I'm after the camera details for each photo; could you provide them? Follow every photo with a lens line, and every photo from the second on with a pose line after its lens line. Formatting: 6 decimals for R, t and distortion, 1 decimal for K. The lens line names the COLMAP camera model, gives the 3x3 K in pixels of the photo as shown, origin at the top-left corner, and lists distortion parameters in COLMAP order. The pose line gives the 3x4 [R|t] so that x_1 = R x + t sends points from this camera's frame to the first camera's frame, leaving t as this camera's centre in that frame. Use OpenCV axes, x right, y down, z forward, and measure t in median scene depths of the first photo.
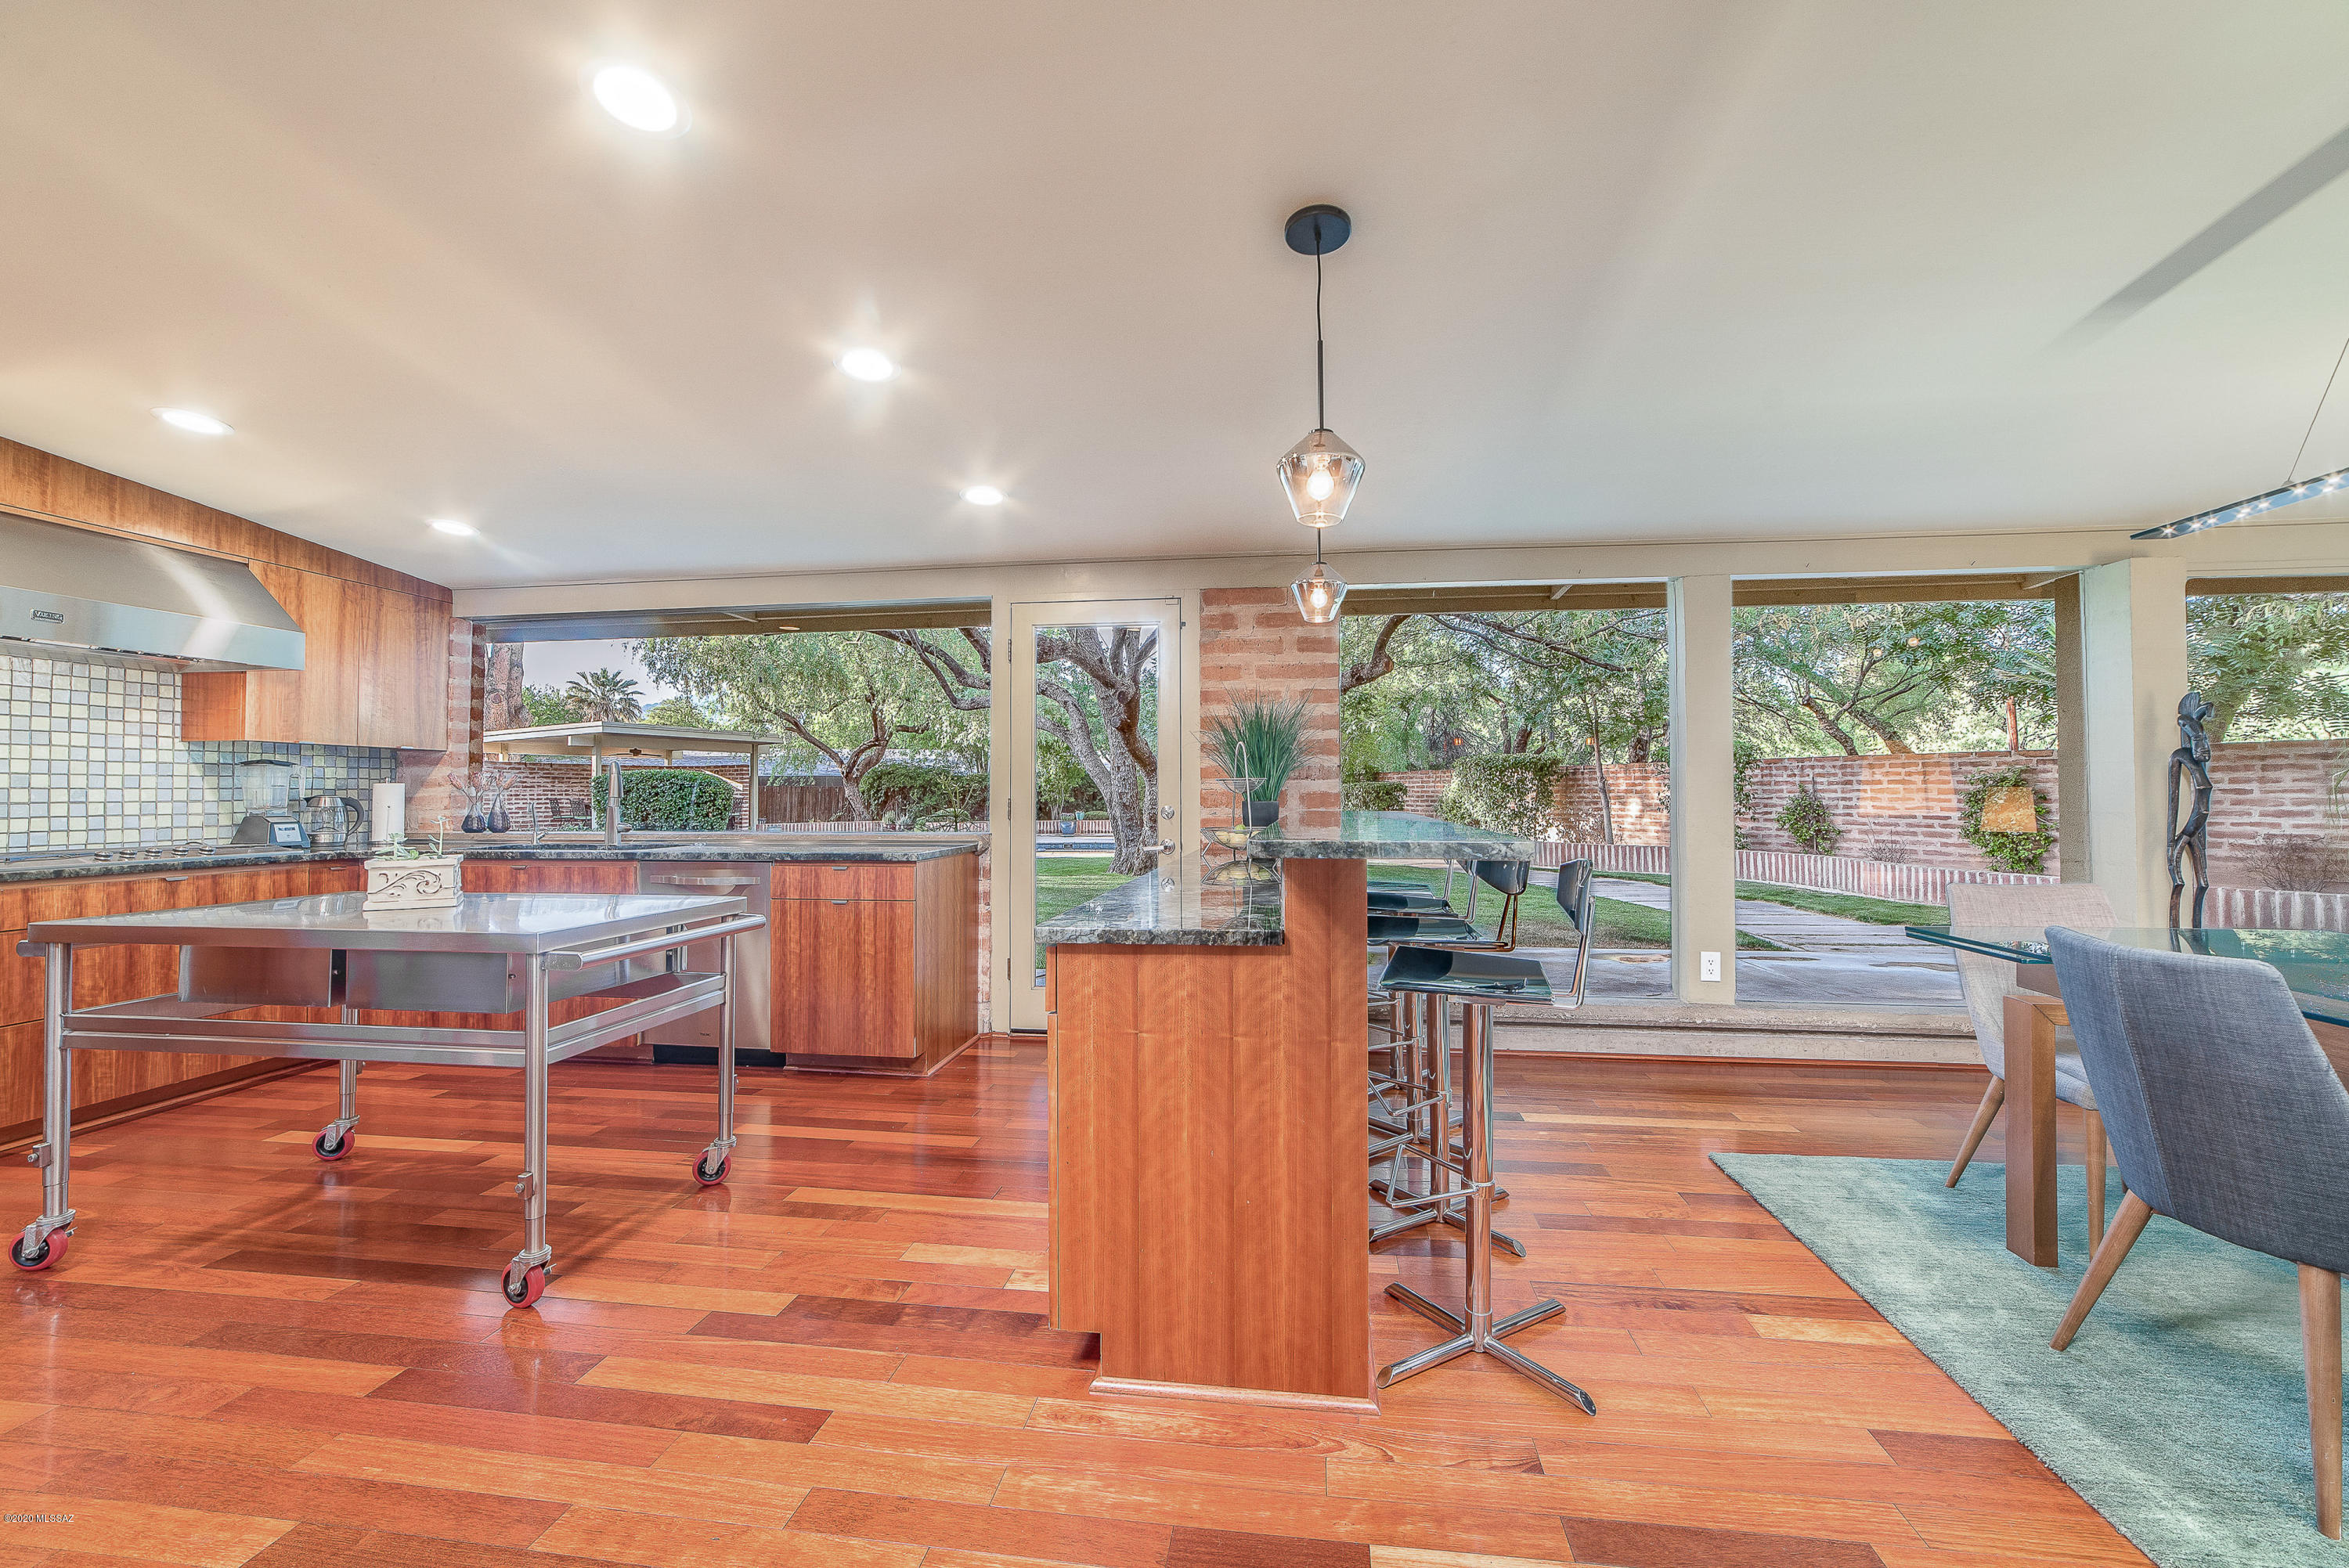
lens RADIAL K [[935.5, 0, 1189.2], [0, 935.5, 775.5], [0, 0, 1]] dist [-0.024859, 0.009273]
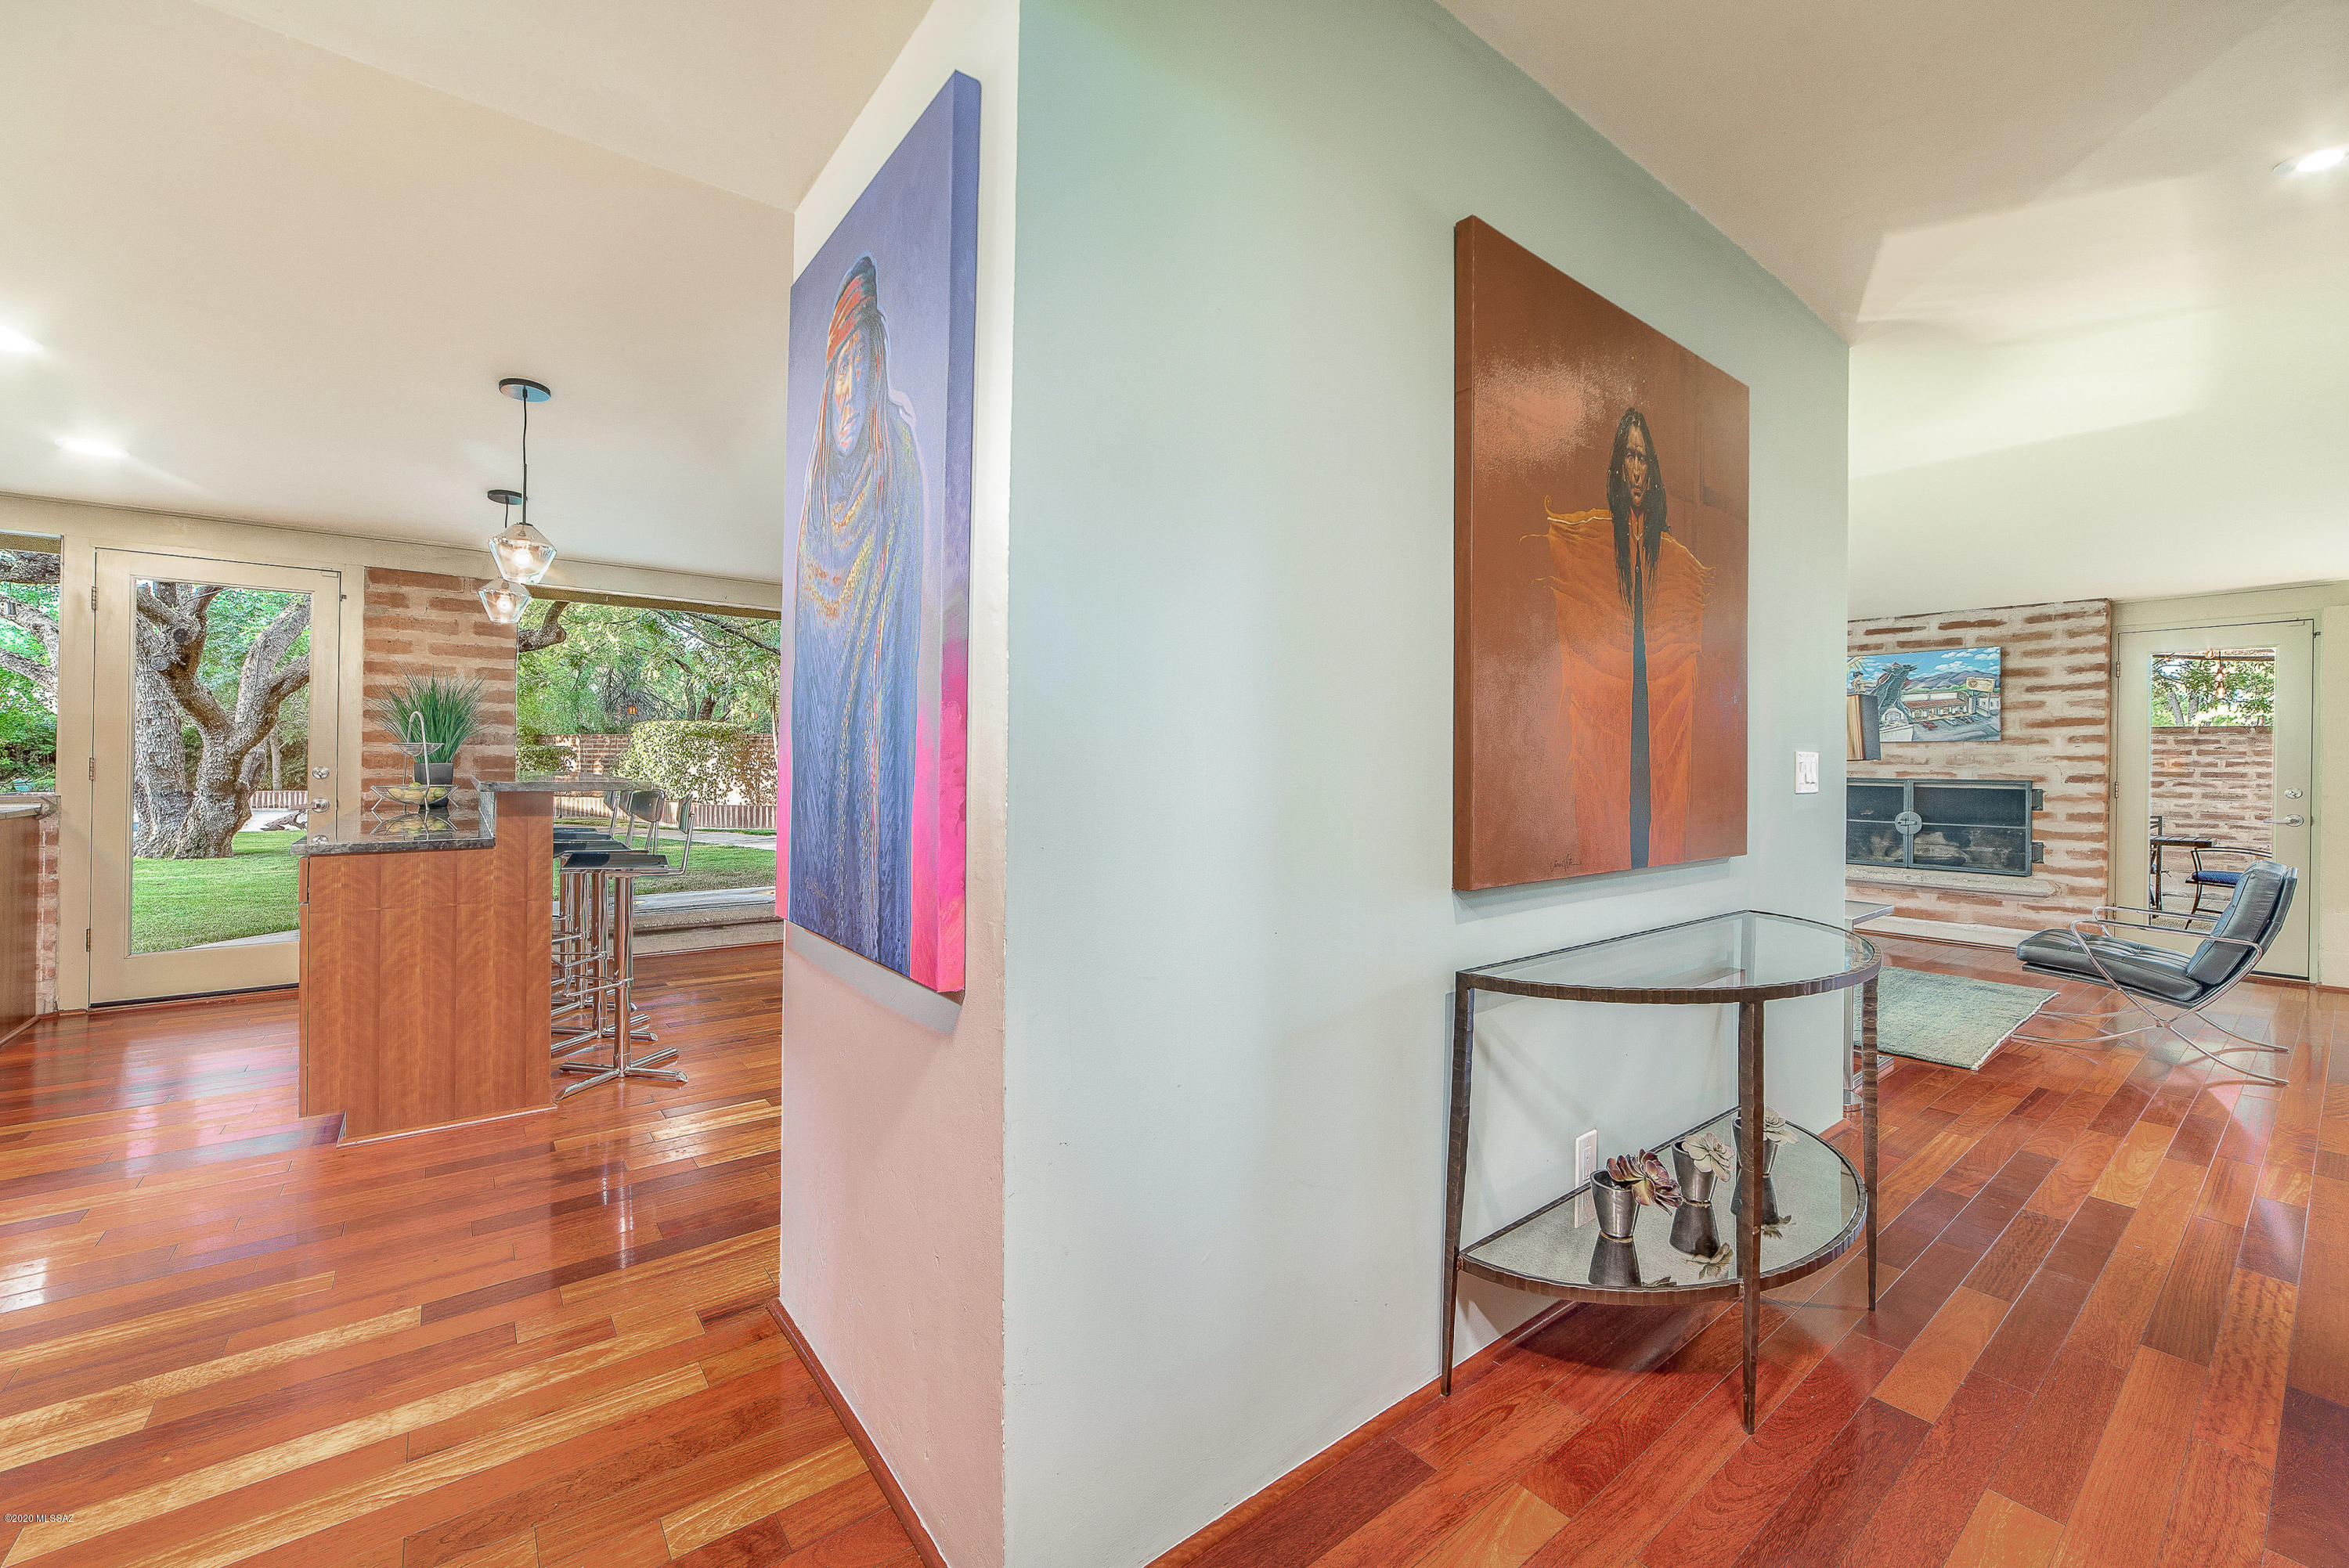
lens RADIAL K [[930.0, 0, 1159.0], [0, 930.0, 756.5], [0, 0, 1]] dist [-0.022961, 0.009727]
pose [[0.702429, 0.013782, 0.711620, -0.106012], [-0.024183, 0.999697, 0.004509, -0.007261], [-0.711343, -0.020376, 0.702550, -0.442961]]
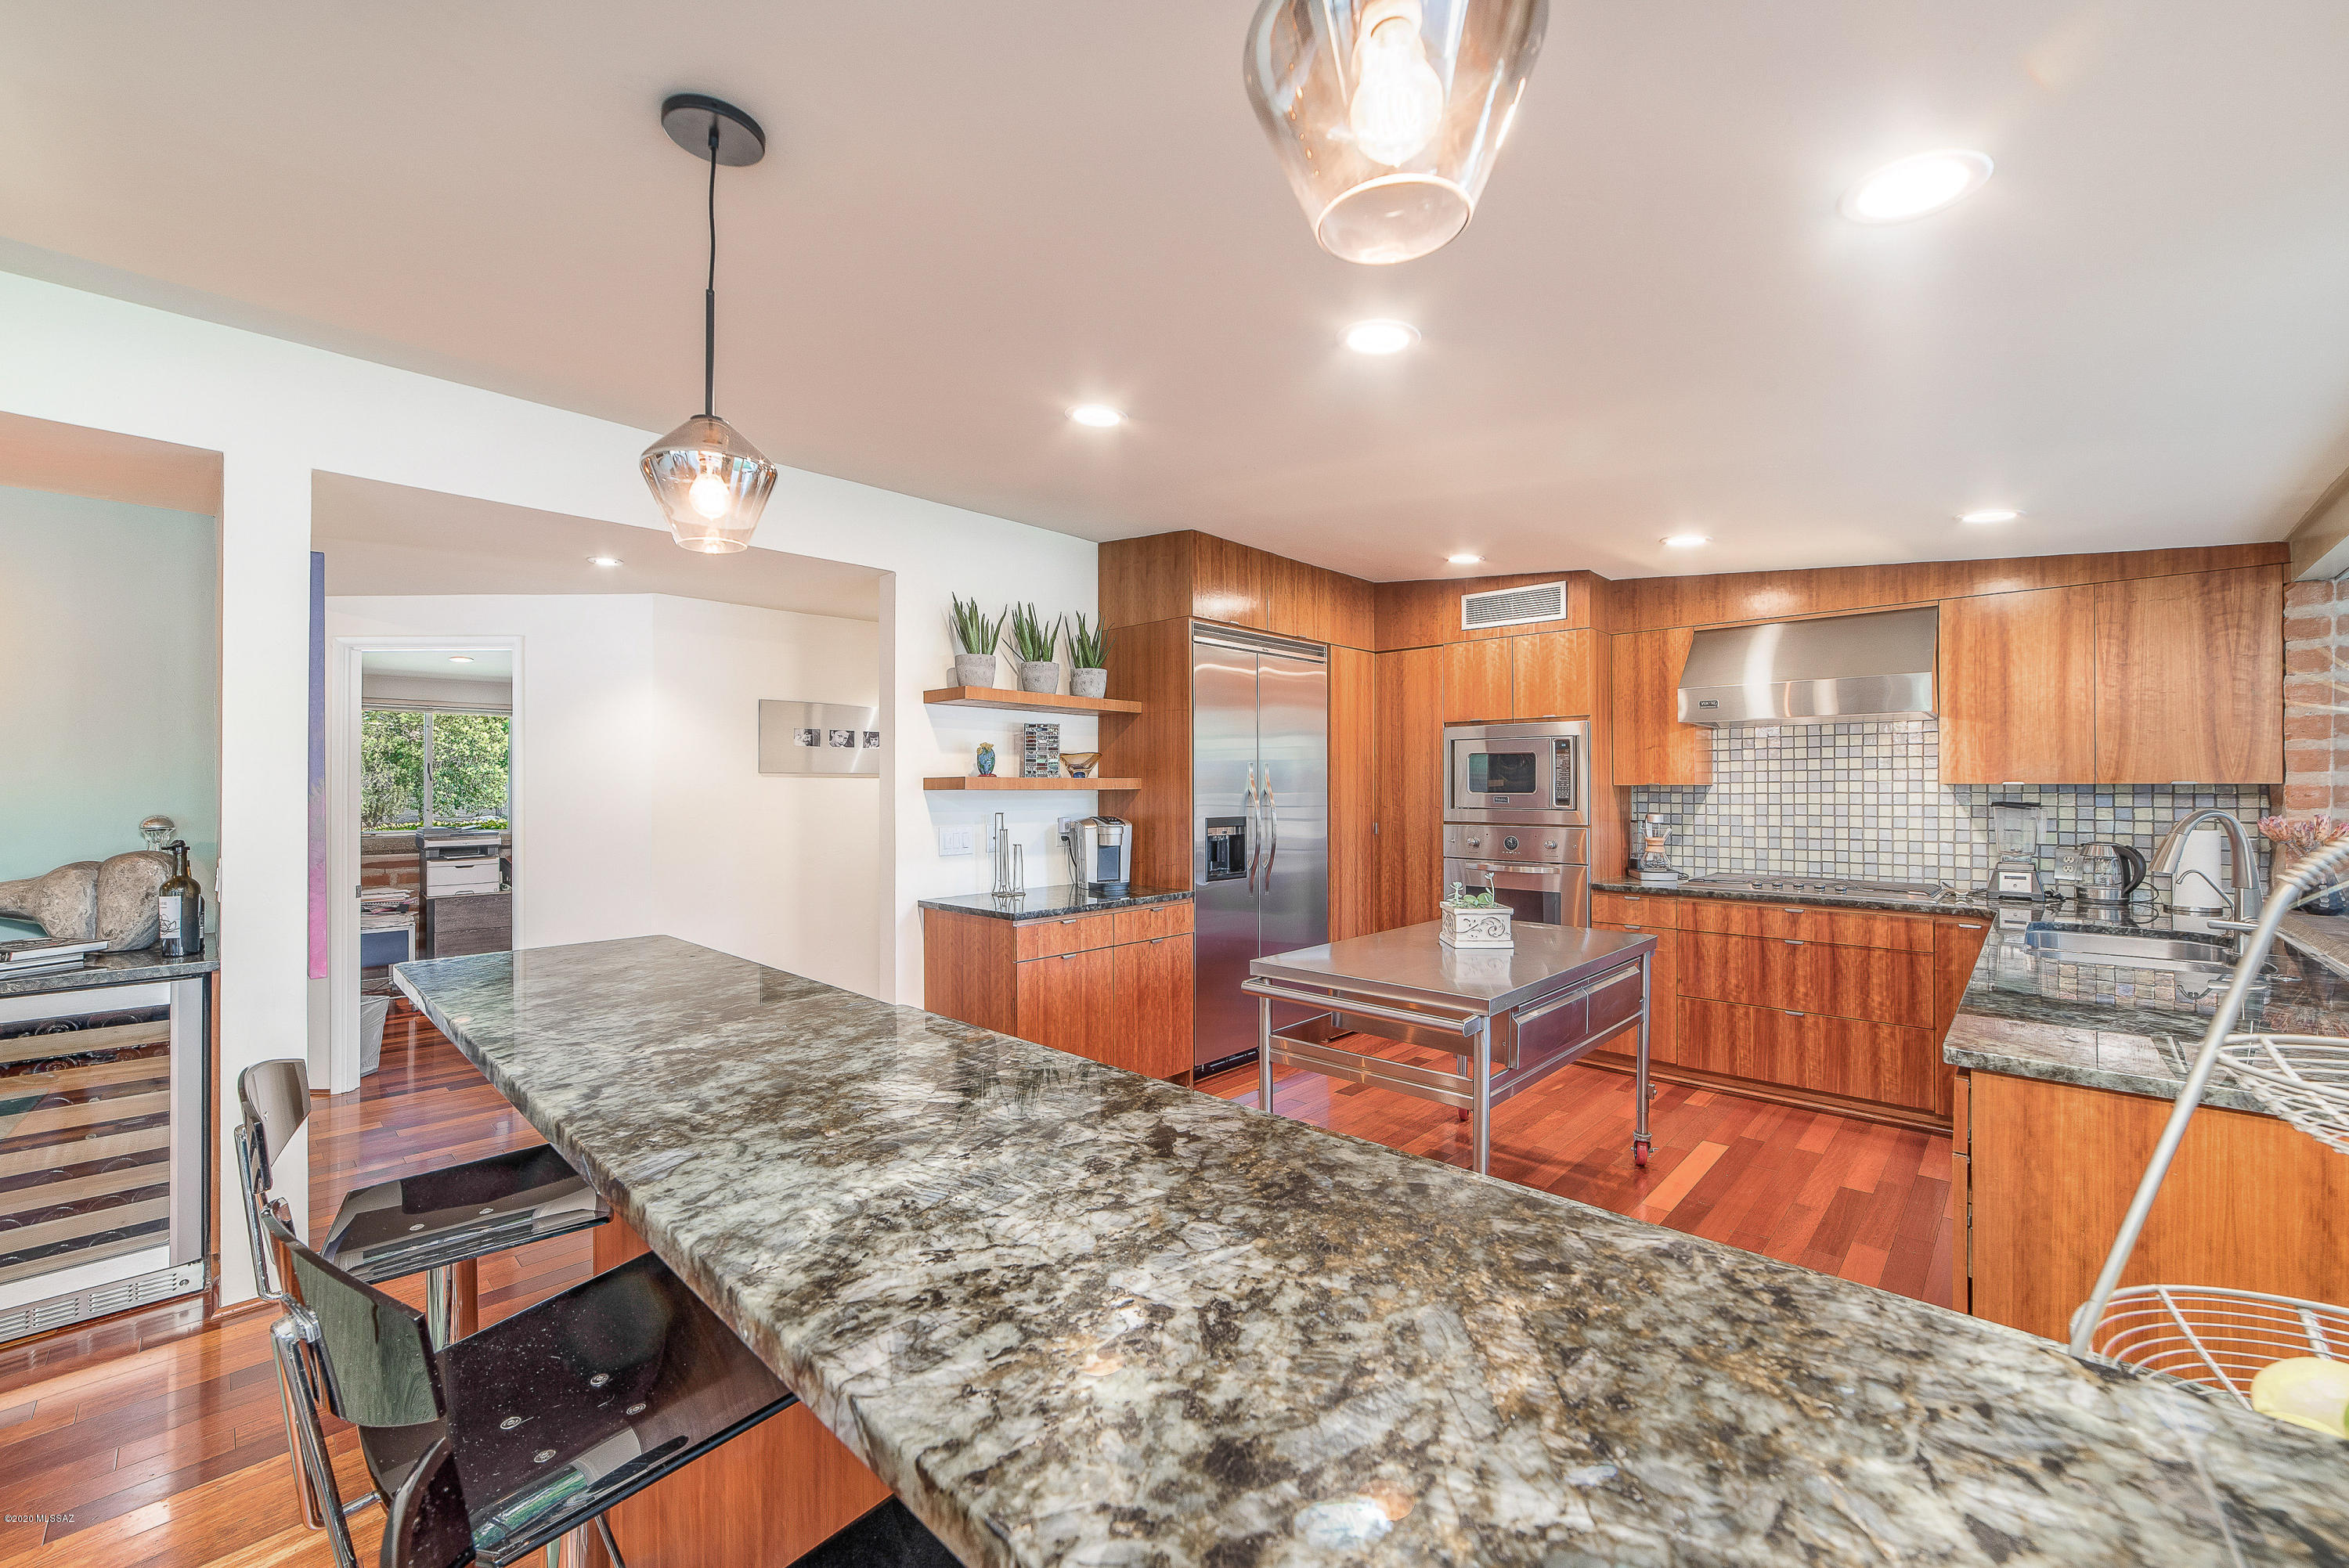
lens RADIAL K [[931.0, 0, 1170.2], [0, 931.0, 779.4], [0, 0, 1]] dist [-0.016572, 0.006487]
pose [[-0.586562, -0.000532, -0.809904, 0.260053], [0.018846, 0.999720, -0.014306, -0.043968], [0.809685, -0.023655, -0.586388, 0.893095]]
